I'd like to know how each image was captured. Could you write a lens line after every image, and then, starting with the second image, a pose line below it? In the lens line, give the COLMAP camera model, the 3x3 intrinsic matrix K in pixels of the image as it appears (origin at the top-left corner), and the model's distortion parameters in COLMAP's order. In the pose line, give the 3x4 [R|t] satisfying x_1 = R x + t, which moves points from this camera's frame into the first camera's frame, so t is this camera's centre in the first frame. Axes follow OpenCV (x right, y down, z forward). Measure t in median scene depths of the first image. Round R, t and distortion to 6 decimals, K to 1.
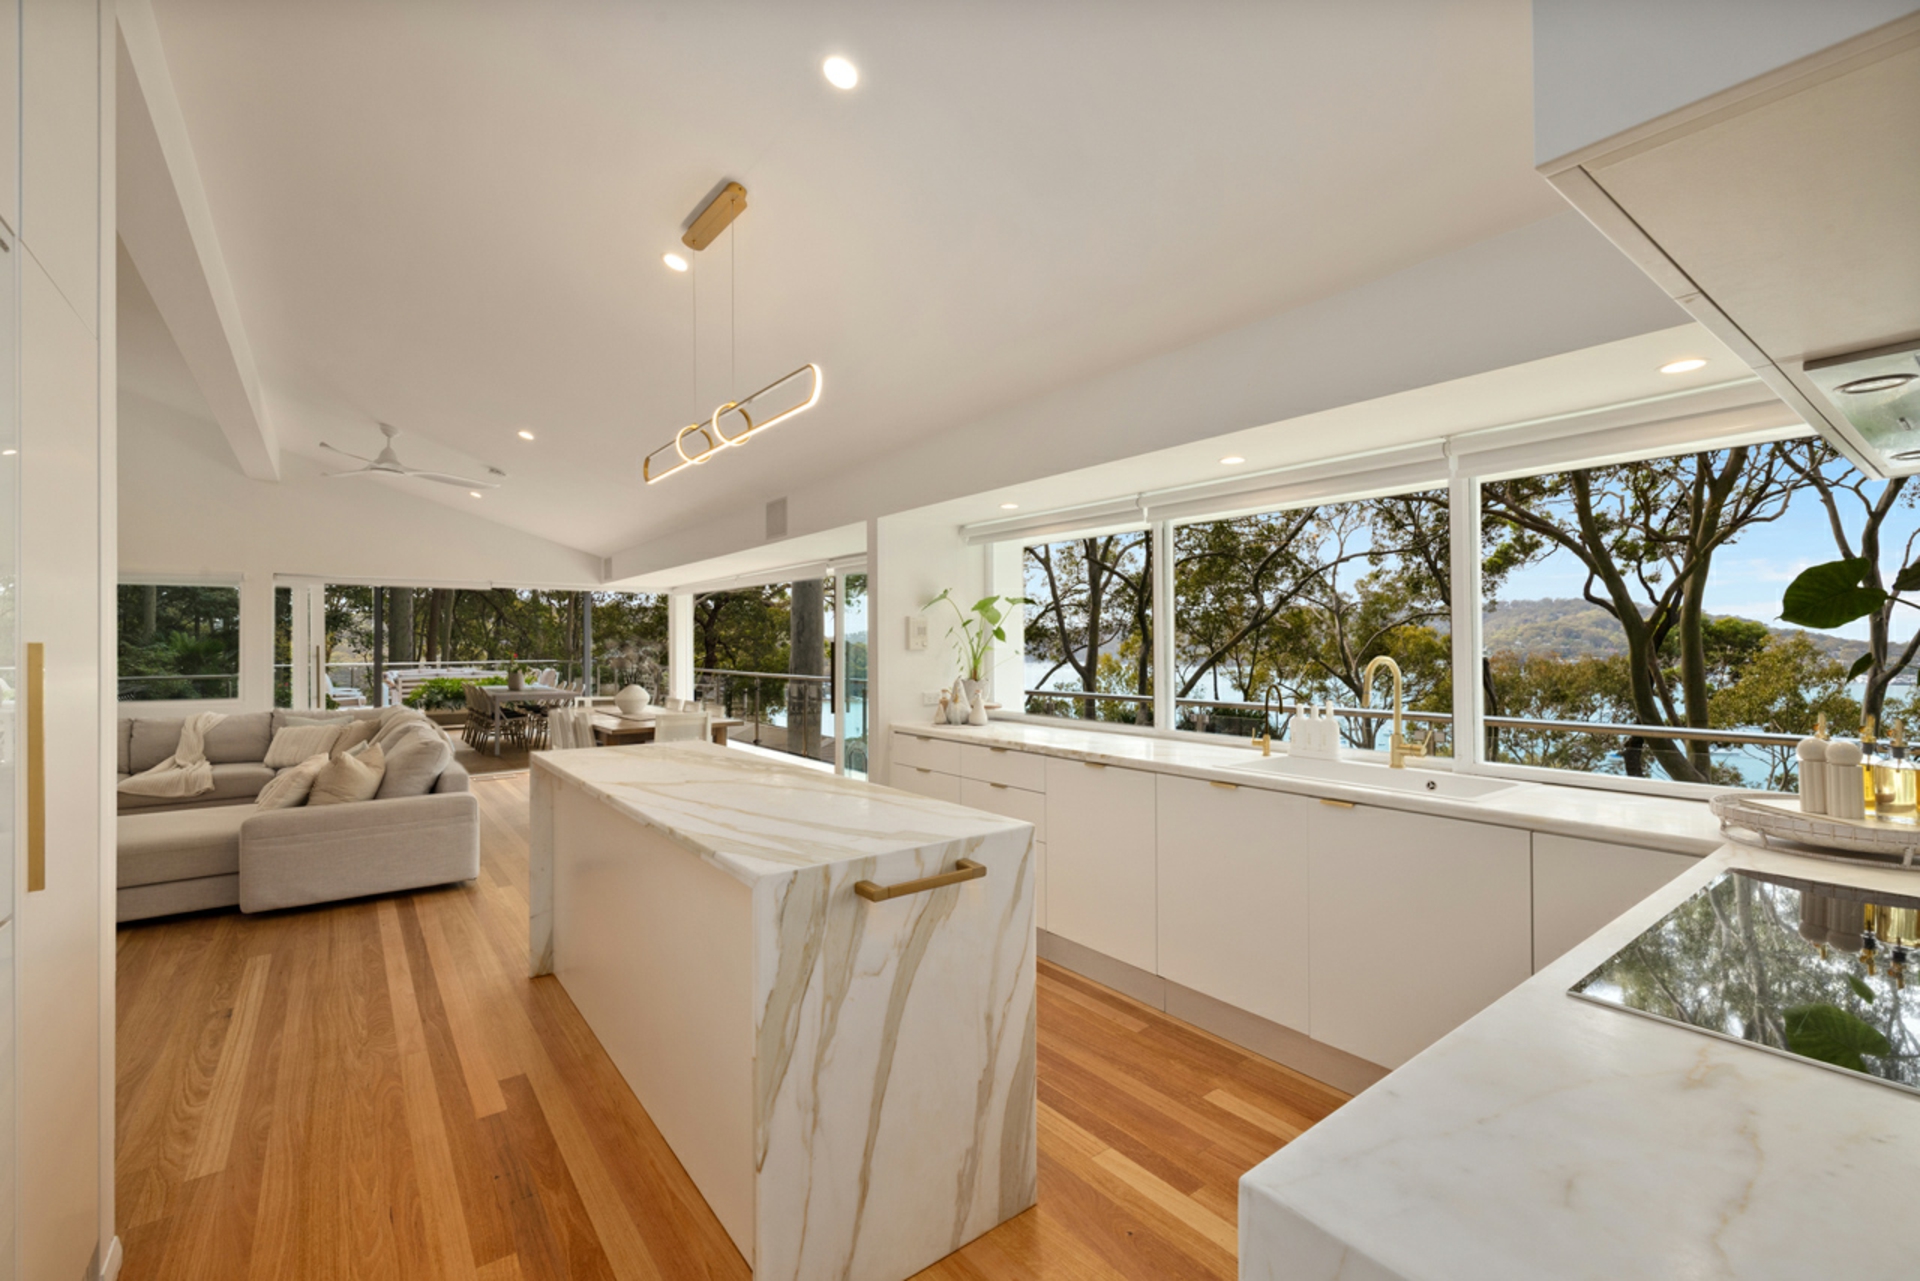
lens RADIAL K [[818.3, 0, 953.6], [0, 818.3, 647.0], [0, 0, 1]] dist [-0.001705, 0.000111]
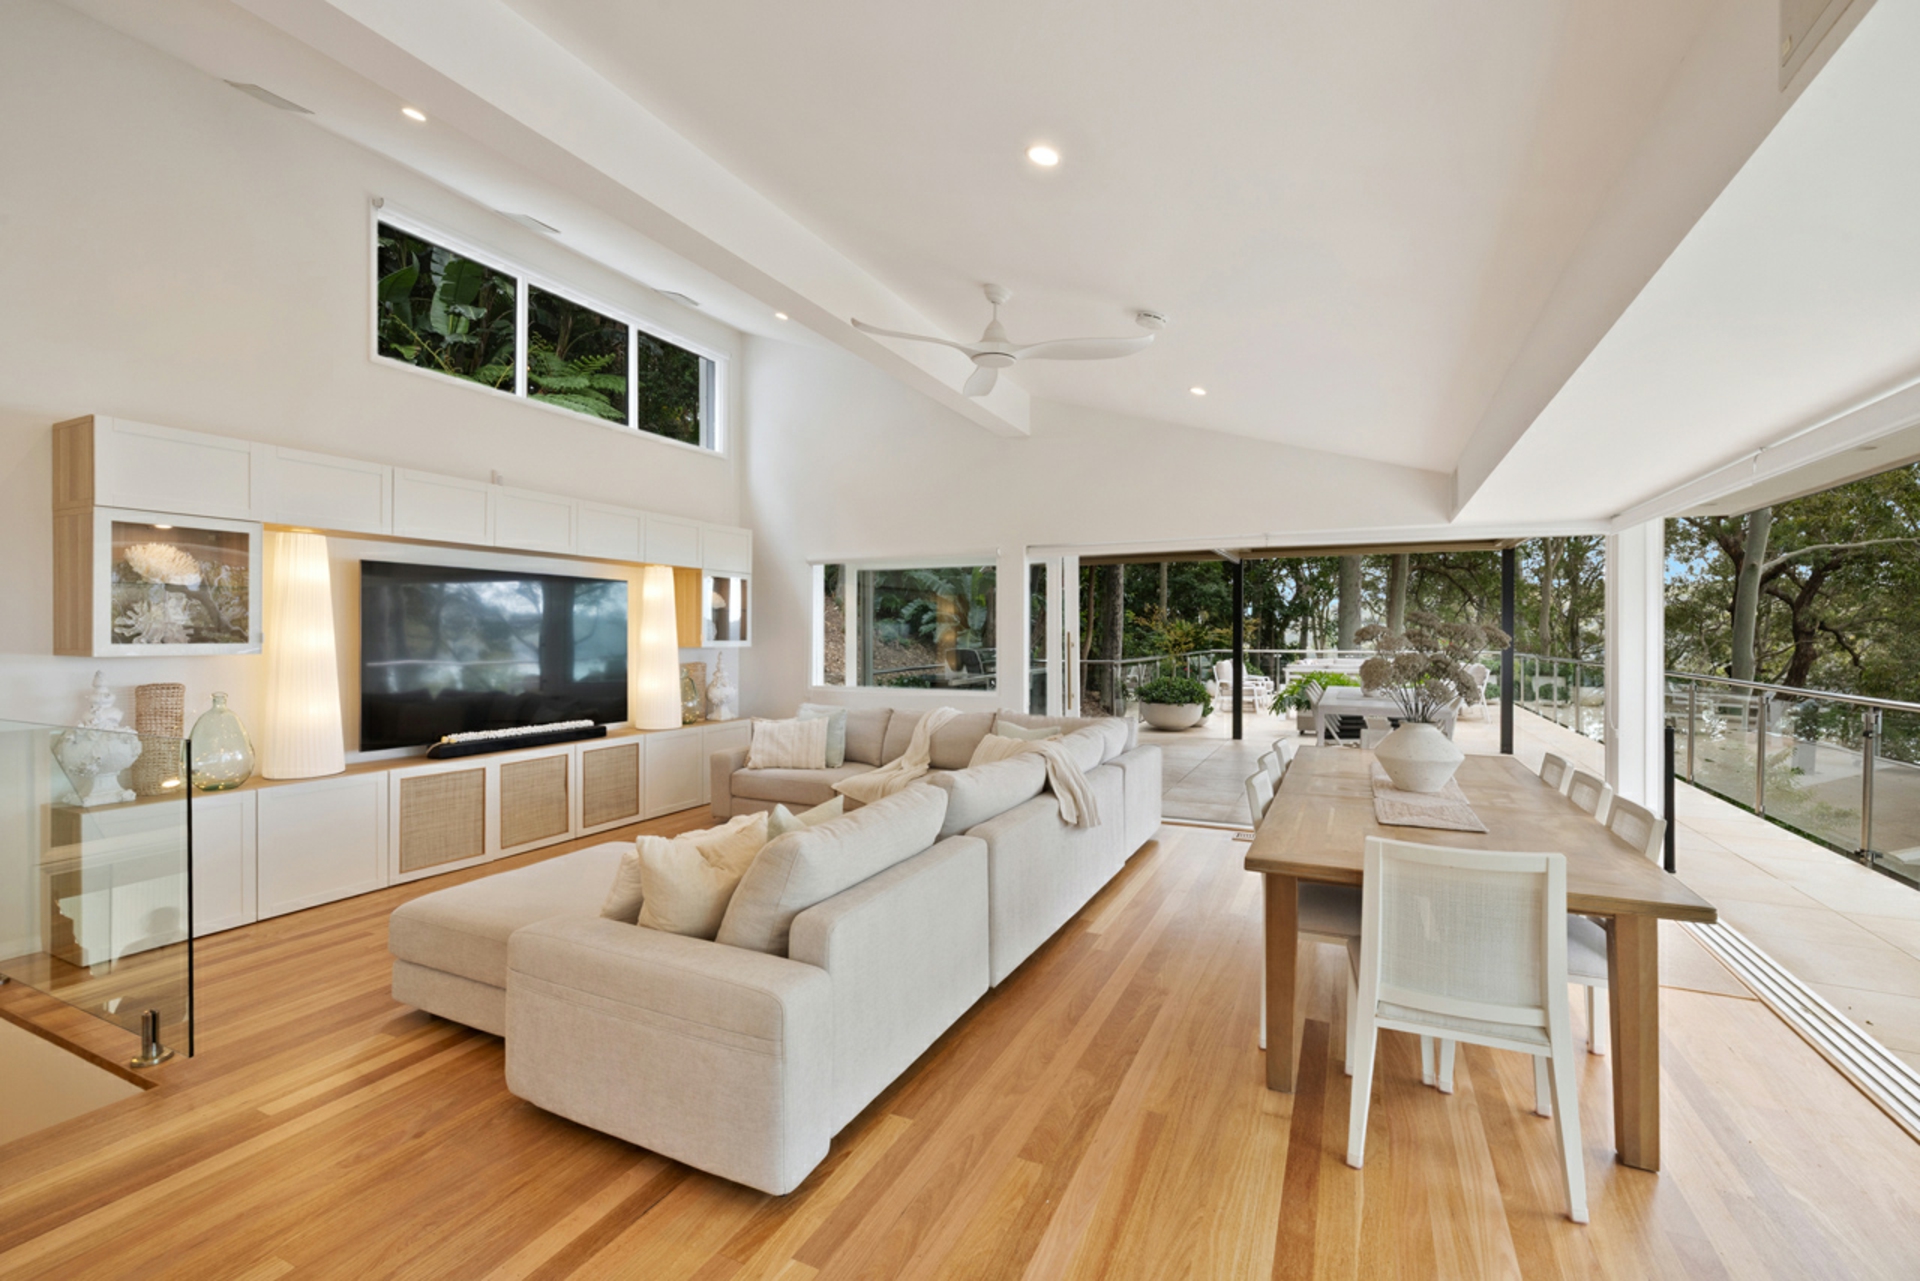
lens RADIAL K [[818.3, 0, 953.6], [0, 818.3, 647.0], [0, 0, 1]] dist [-0.001705, 0.000111]
pose [[0.456554, 0.016004, -0.889552, -0.127305], [-0.001210, 0.999848, 0.017367, -0.001945], [0.889695, -0.006853, 0.456504, 0.630089]]
